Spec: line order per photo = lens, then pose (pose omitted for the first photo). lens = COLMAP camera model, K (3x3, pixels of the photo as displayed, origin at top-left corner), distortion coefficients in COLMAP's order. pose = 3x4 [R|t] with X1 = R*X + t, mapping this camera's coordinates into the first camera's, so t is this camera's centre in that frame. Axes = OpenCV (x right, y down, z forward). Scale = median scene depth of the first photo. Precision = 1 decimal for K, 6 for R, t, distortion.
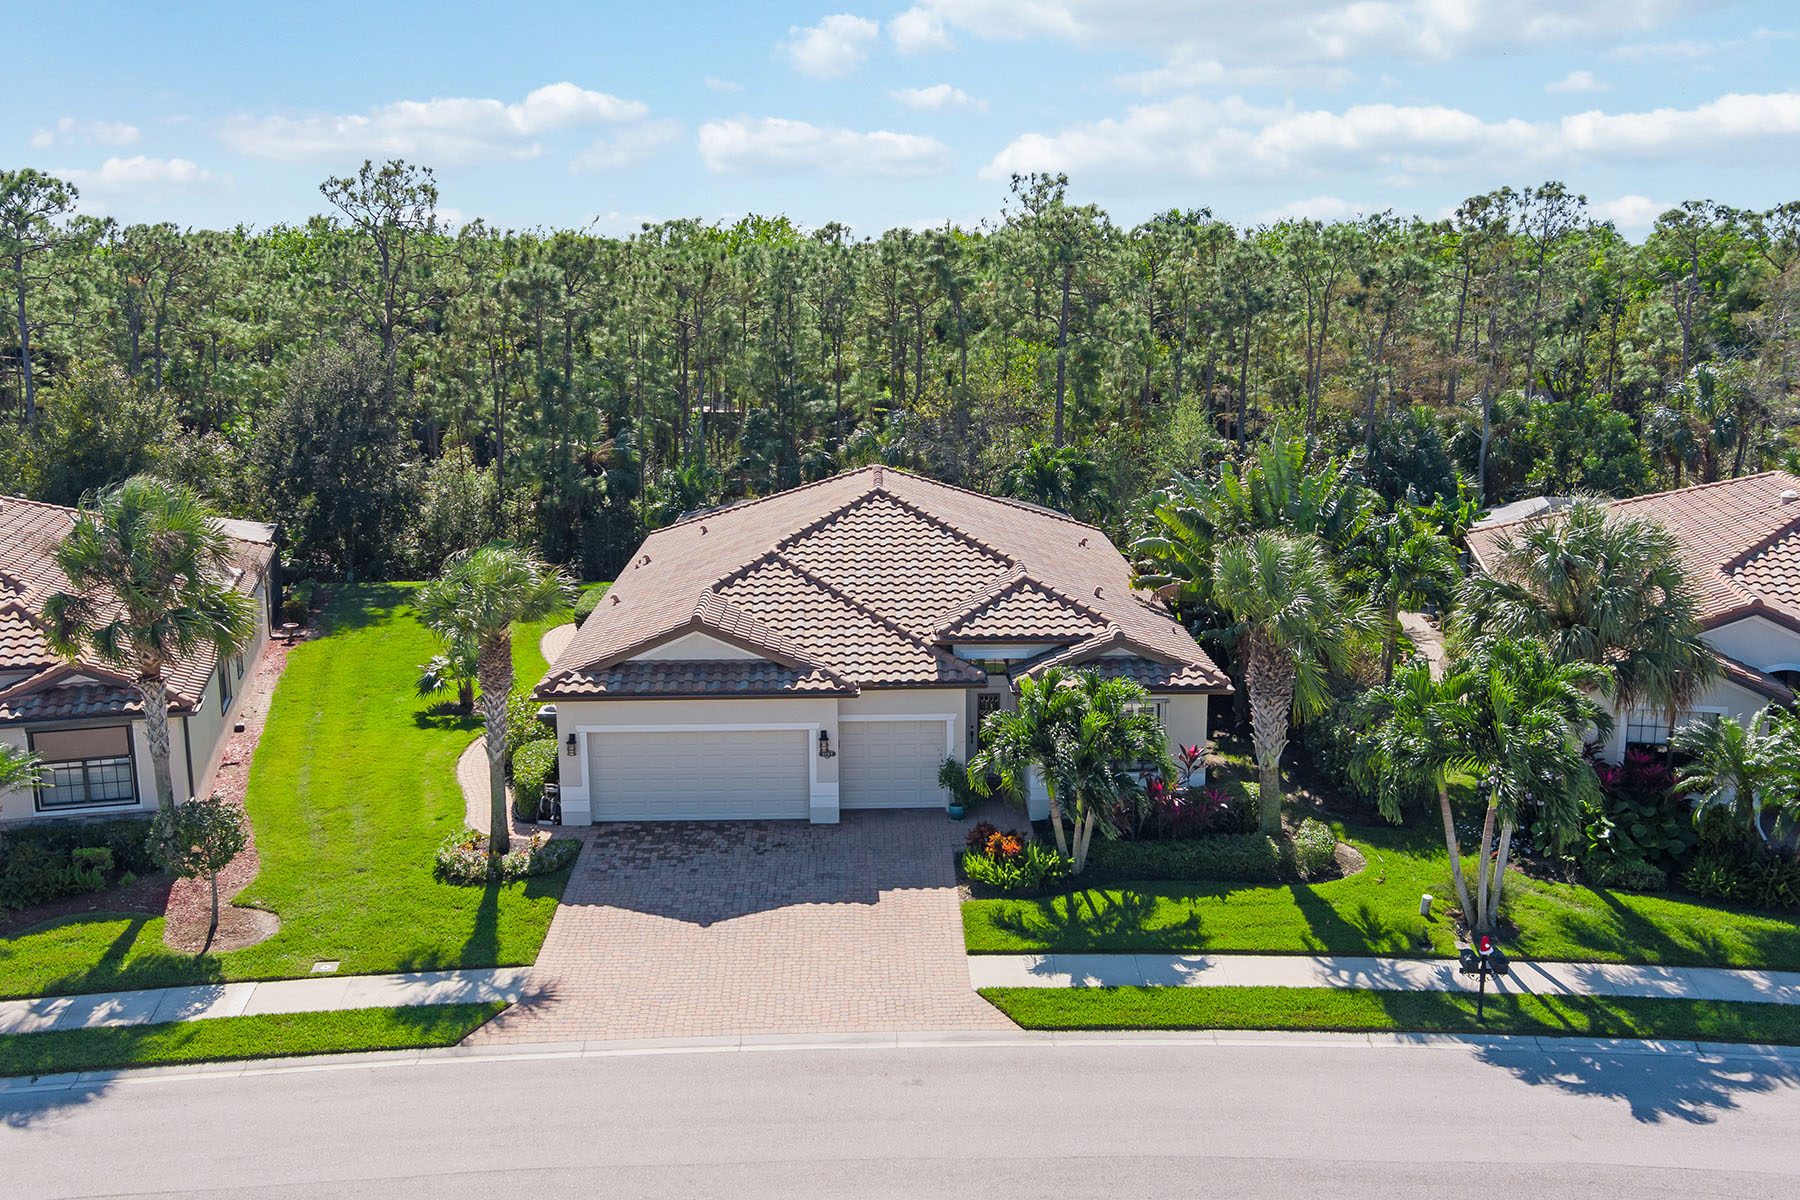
lens RADIAL K [[1671.6, 0, 900.0], [0, 1671.6, 600.0], [0, 0, 1]] dist [-0.047873, -0.004047]
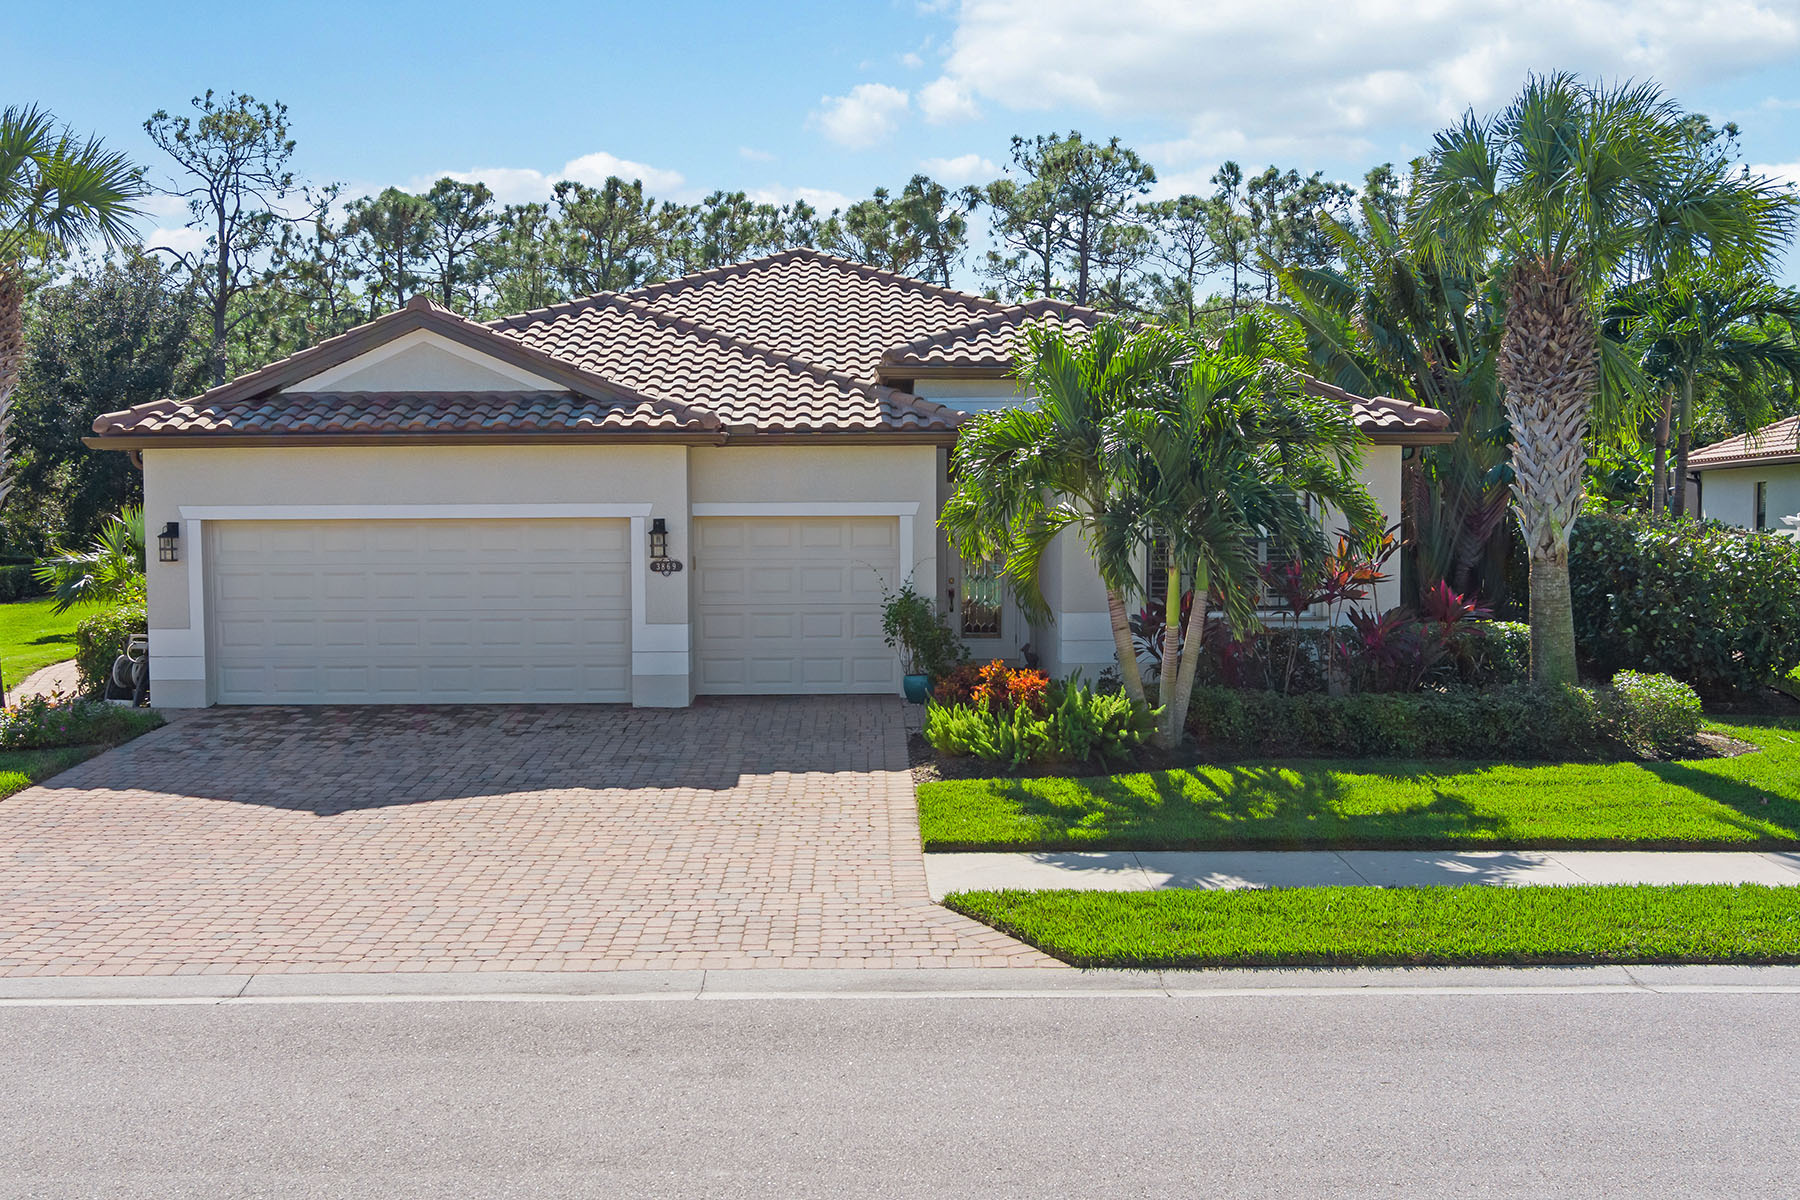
lens RADIAL K [[1671.6, 0, 900.0], [0, 1671.6, 600.0], [0, 0, 1]] dist [-0.047873, -0.004047]
pose [[0.999997, 0.002316, -0.001109, 0.032571], [-0.002455, 0.988957, -0.148183, 0.199243], [0.000753, 0.148186, 0.988959, 0.550722]]
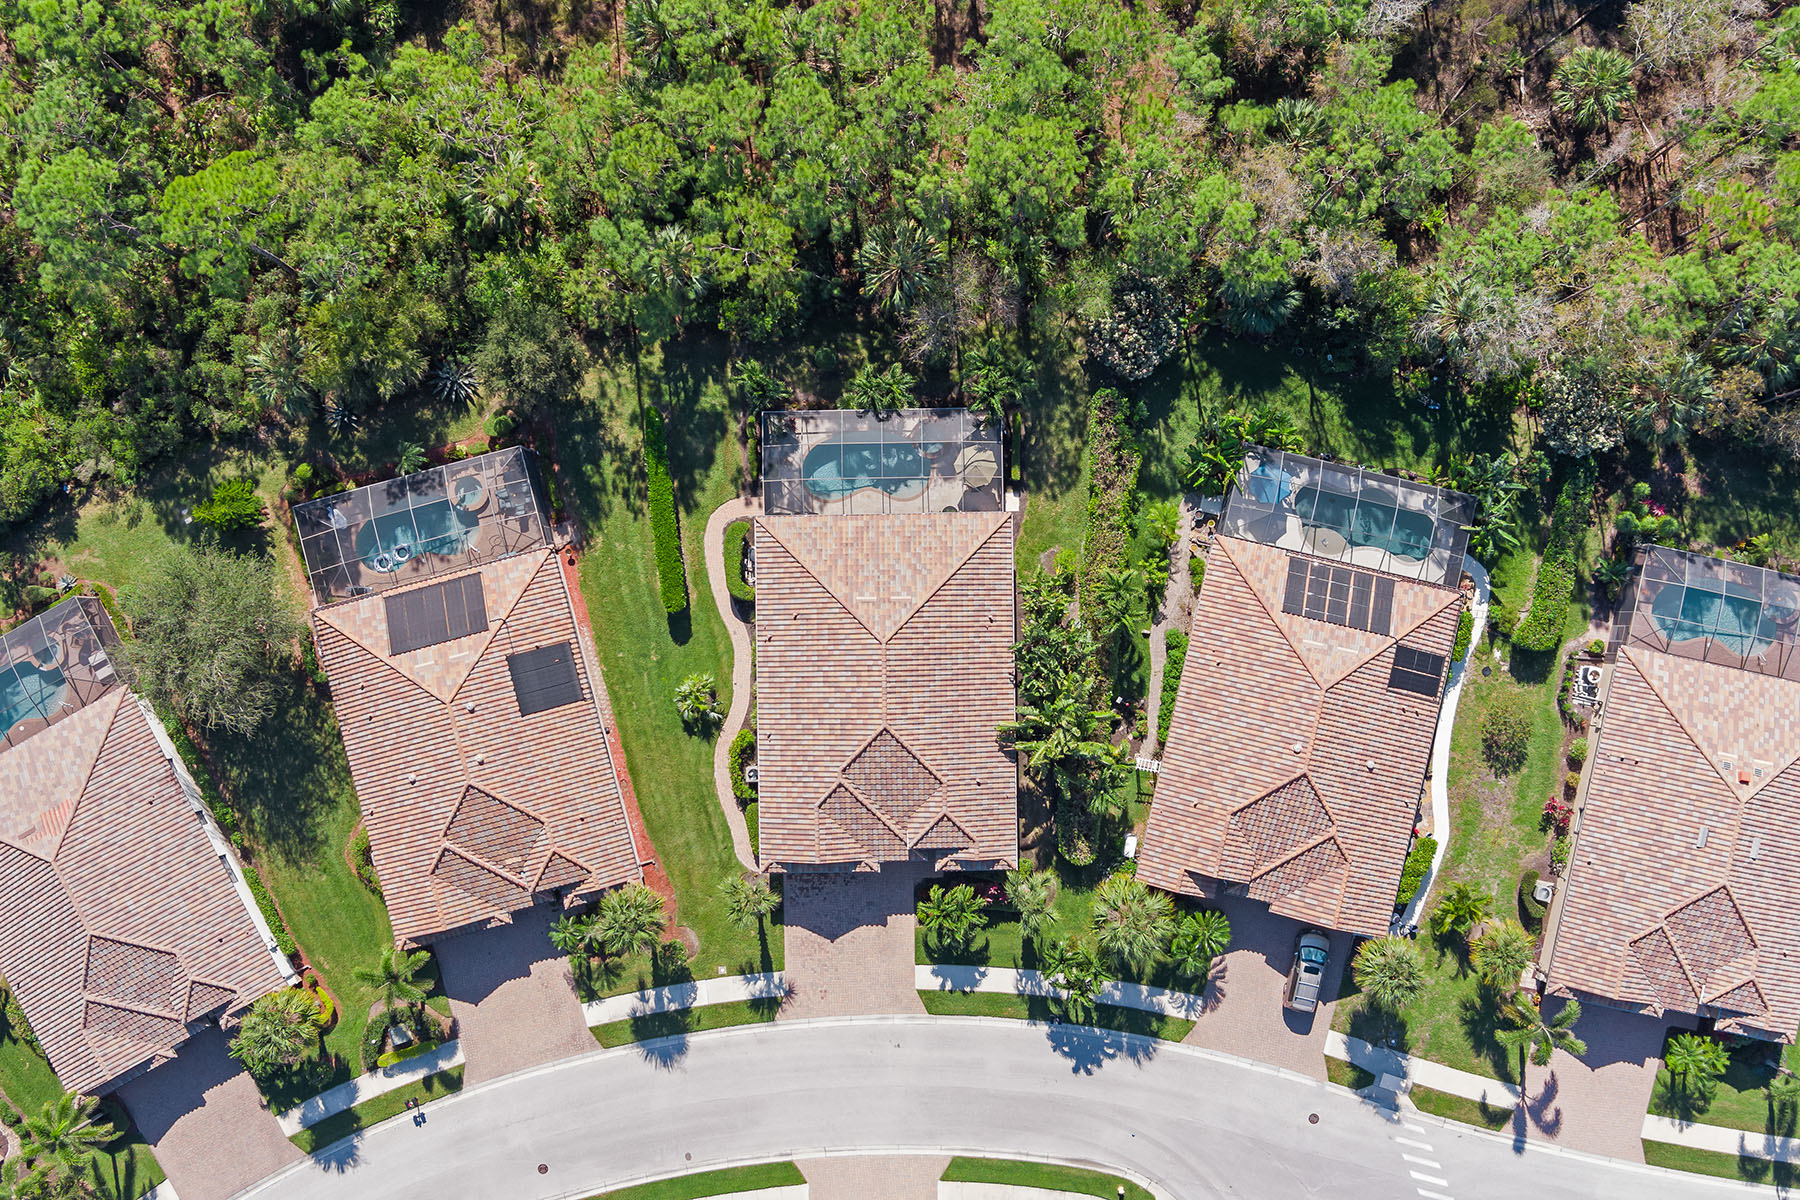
lens RADIAL K [[1671.6, 0, 900.0], [0, 1671.6, 600.0], [0, 0, 1]] dist [-0.047873, -0.004047]
pose [[0.999916, 0.007129, -0.010849, 0.039996], [0.009108, 0.210281, 0.977599, -2.960628], [0.009250, -0.977615, 0.210198, 0.948683]]
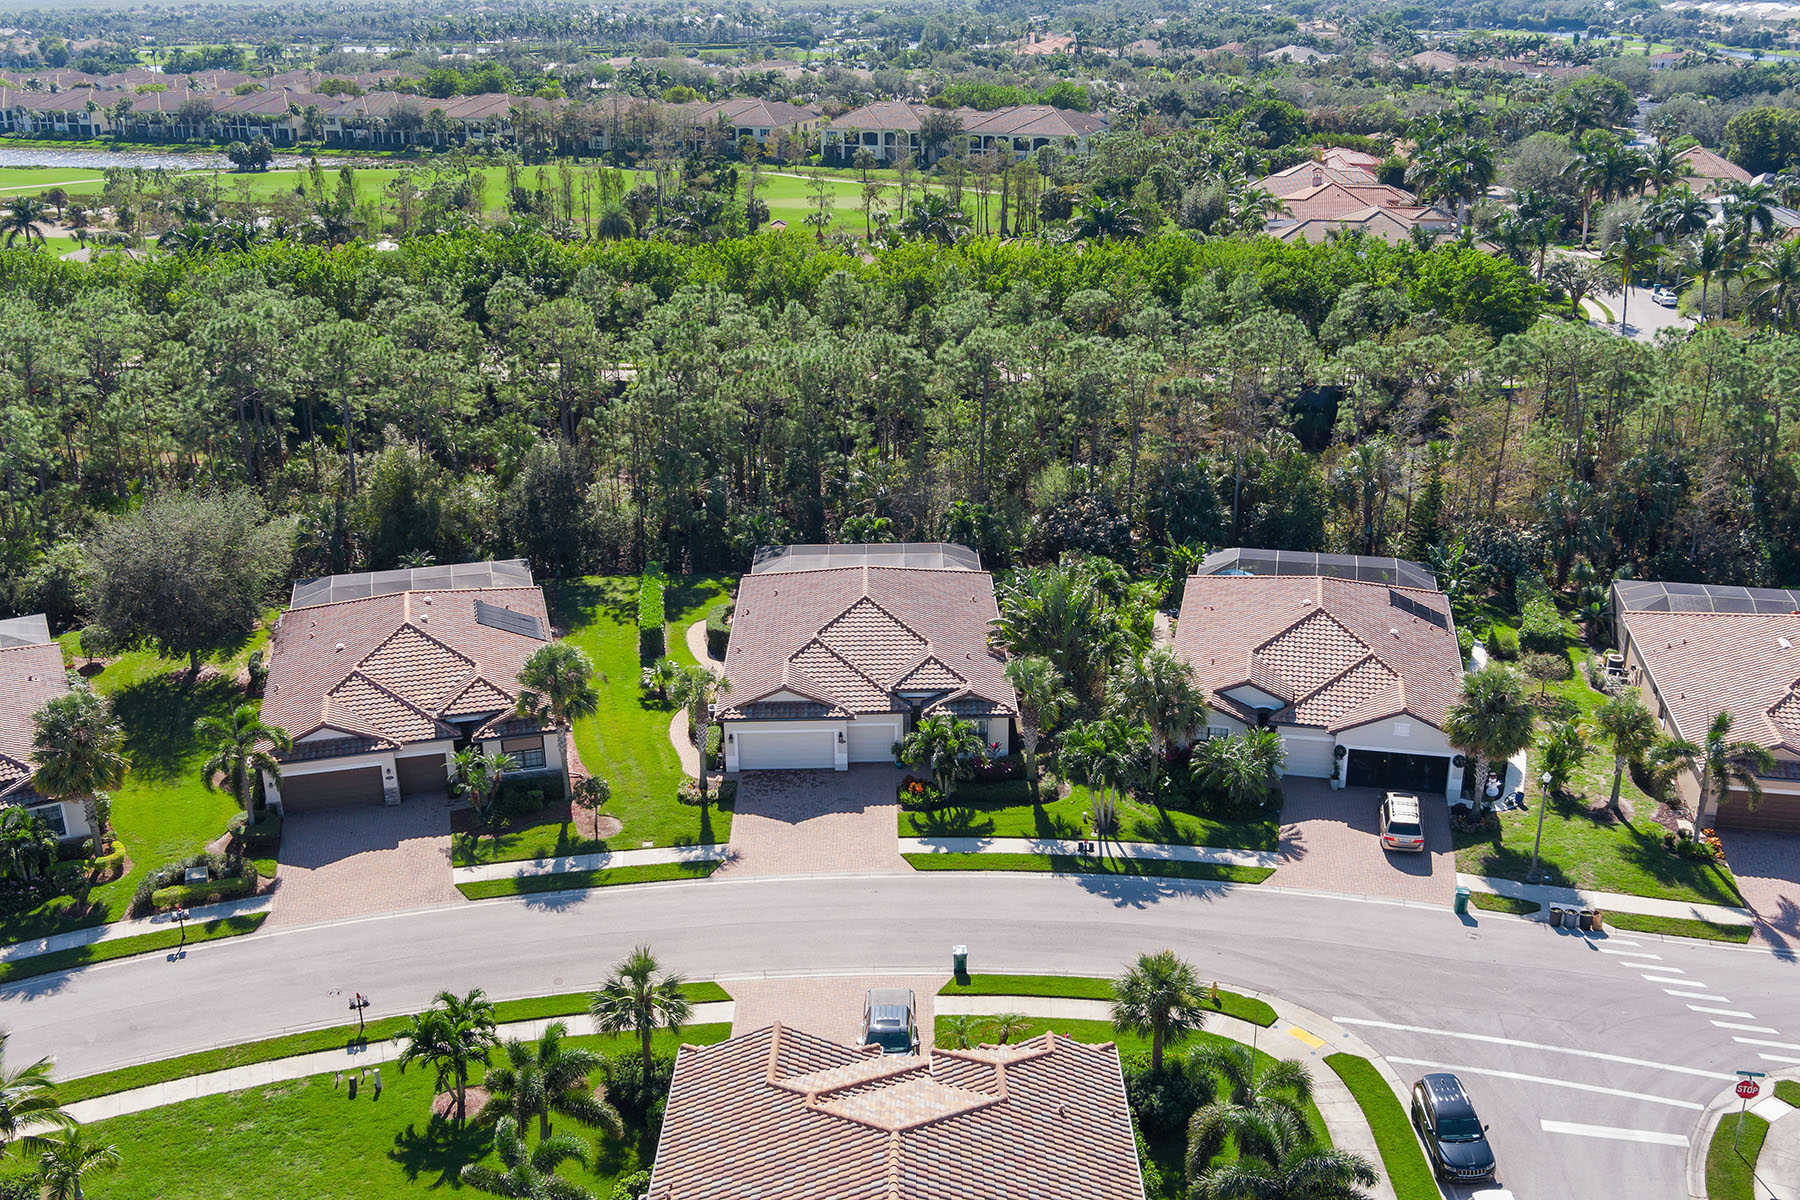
lens RADIAL K [[1671.6, 0, 900.0], [0, 1671.6, 600.0], [0, 0, 1]] dist [-0.047873, -0.004047]
pose [[0.999987, -0.002252, -0.004646, 0.052302], [0.002976, 0.986711, 0.162458, -0.525626], [0.004218, -0.162470, 0.986705, -1.369003]]
